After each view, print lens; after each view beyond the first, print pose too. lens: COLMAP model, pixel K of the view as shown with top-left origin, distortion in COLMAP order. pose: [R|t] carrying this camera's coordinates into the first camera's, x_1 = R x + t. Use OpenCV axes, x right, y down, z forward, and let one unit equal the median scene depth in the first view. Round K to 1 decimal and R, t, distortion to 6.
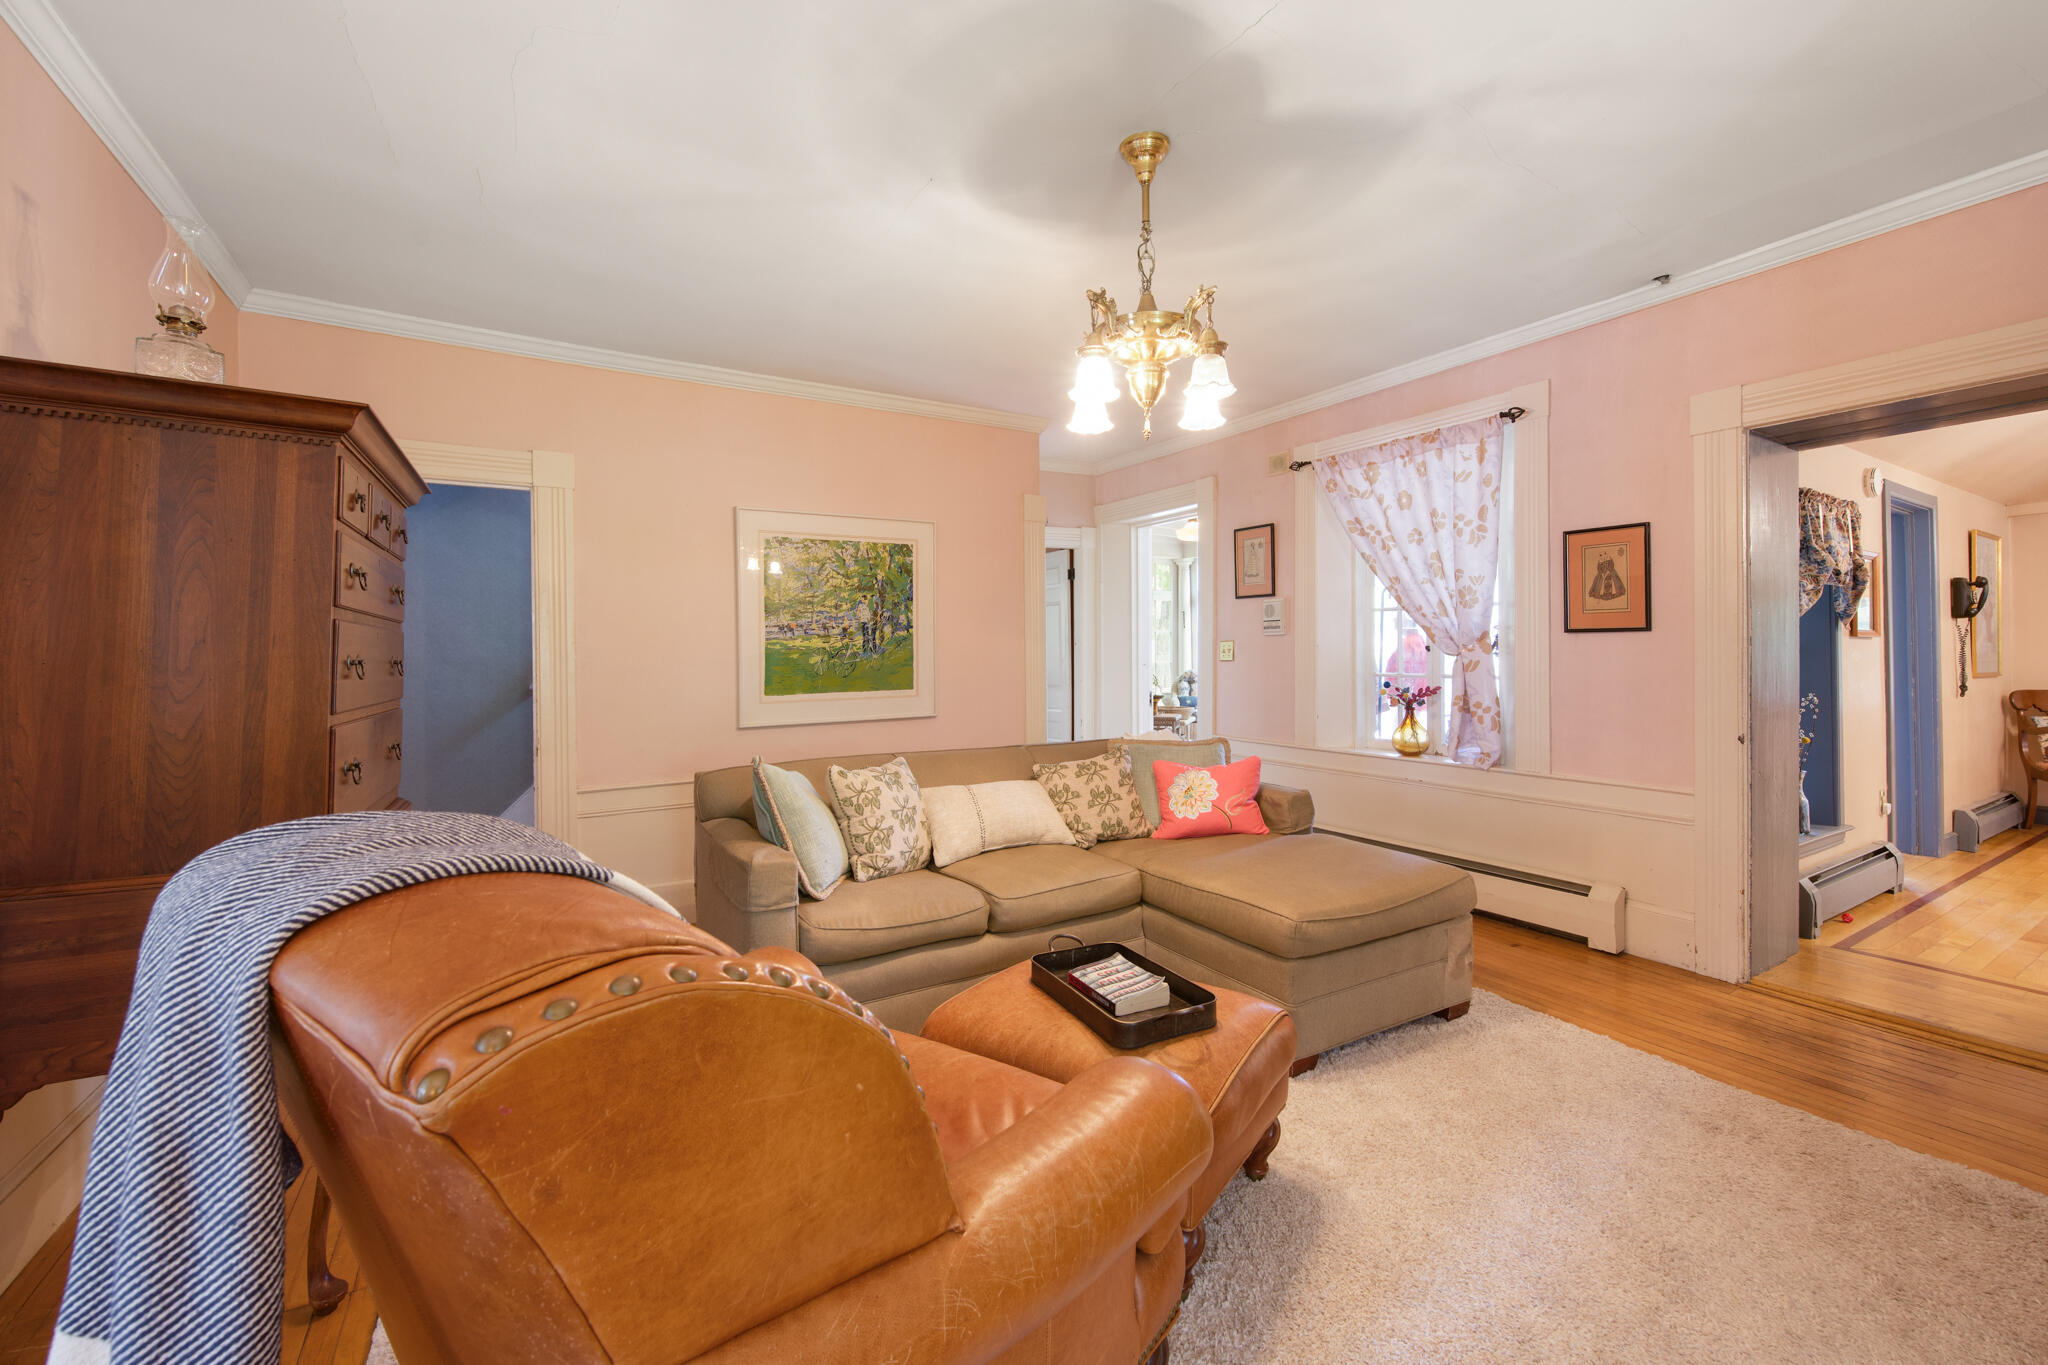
lens RADIAL K [[815.4, 0, 1026.6], [0, 815.4, 664.5], [0, 0, 1]] dist [-0.000326, 0.000245]
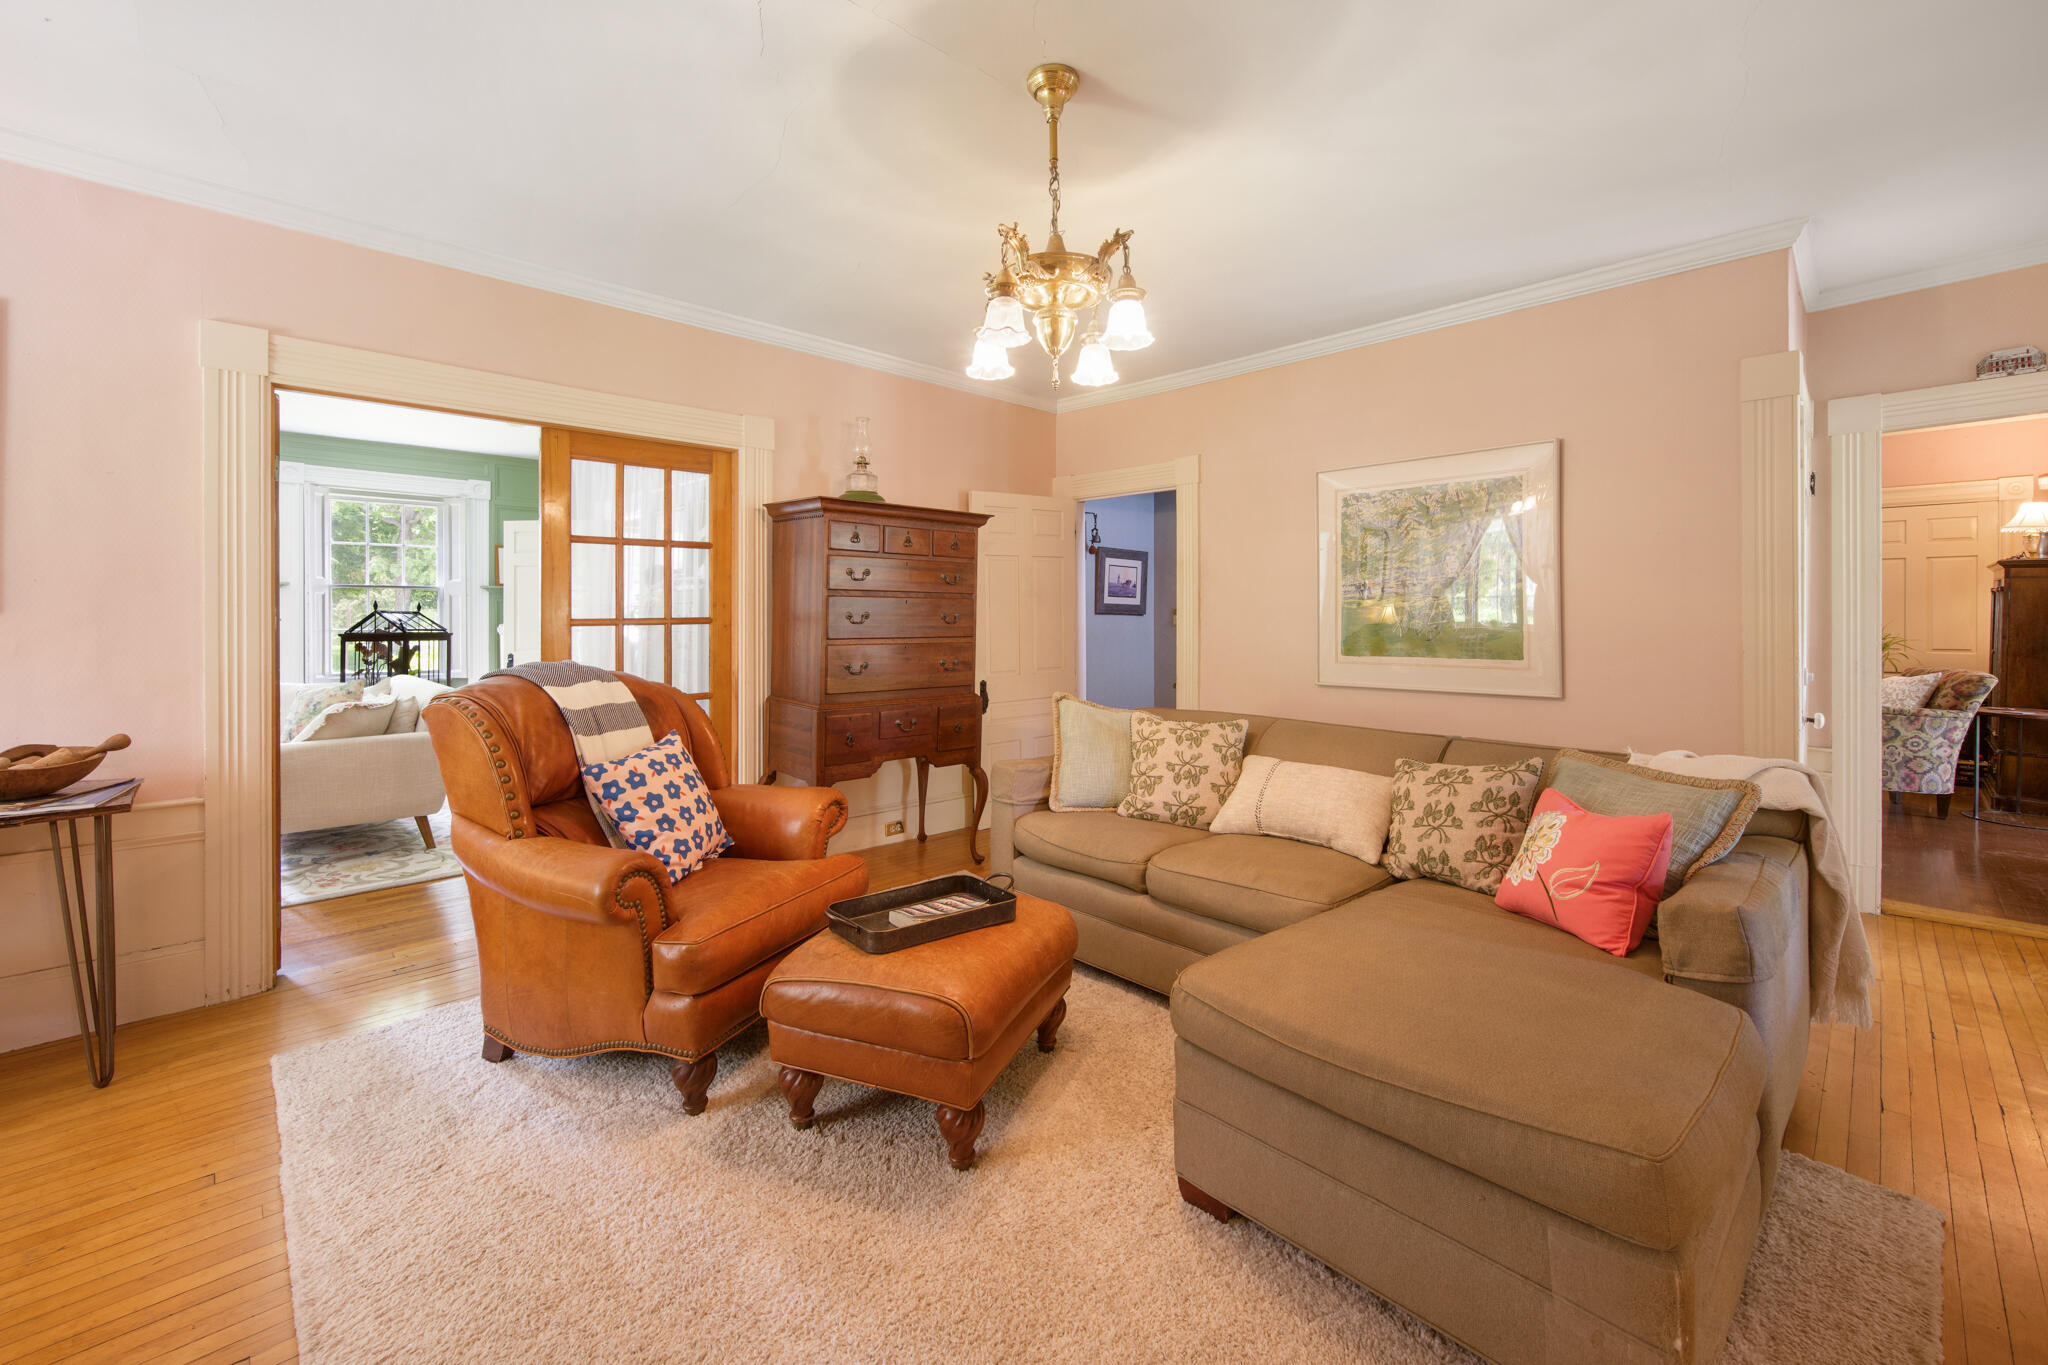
lens RADIAL K [[841.6, 0, 1056.8], [0, 841.6, 624.7], [0, 0, 1]] dist [0.000351, 0.000092]
pose [[0.254179, 0.017830, -0.966993, 0.800488], [-0.015666, 0.999775, 0.014317, -0.011798], [0.967030, 0.011510, 0.254401, 0.550777]]
